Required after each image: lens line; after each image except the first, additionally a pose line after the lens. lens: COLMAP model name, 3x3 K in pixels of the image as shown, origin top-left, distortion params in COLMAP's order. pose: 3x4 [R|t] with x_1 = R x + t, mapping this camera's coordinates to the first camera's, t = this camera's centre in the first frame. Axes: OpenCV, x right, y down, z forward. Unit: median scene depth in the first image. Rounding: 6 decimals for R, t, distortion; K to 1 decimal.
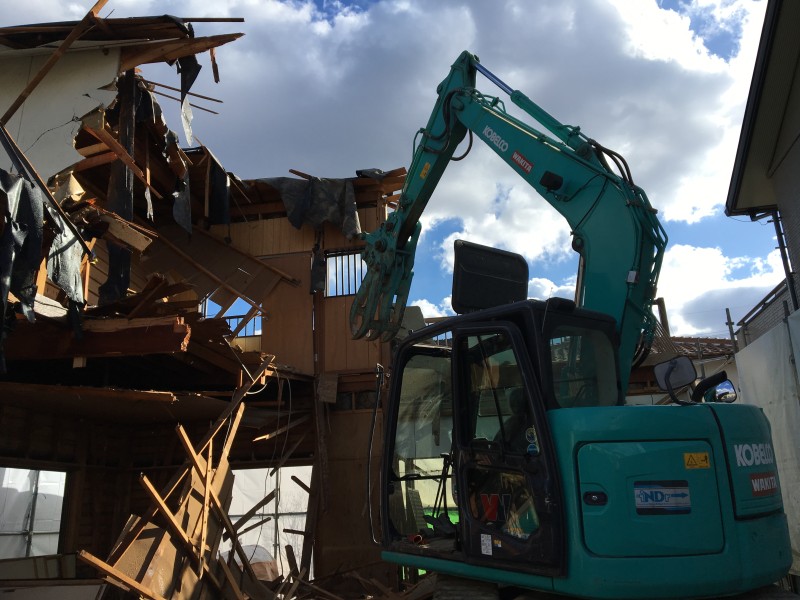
lens RADIAL K [[681.4, 0, 400.0], [0, 681.4, 300.0], [0, 0, 1]] dist [0.012514, 0.001443]
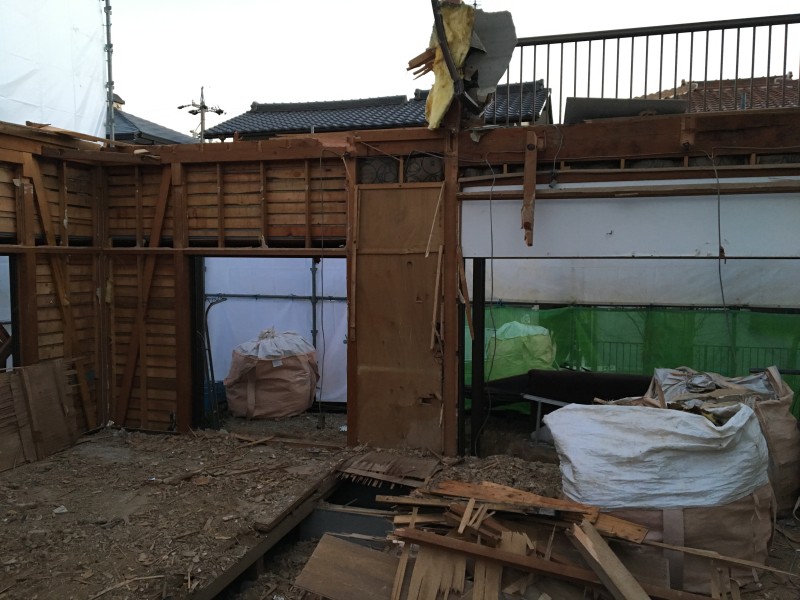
lens RADIAL K [[681.4, 0, 400.0], [0, 681.4, 300.0], [0, 0, 1]] dist [0.012514, 0.001443]
pose [[0.995759, 0.043712, -0.080949, -0.009834], [-0.013257, 0.938901, 0.343931, 0.037419], [0.091037, -0.341399, 0.935499, 0.319019]]
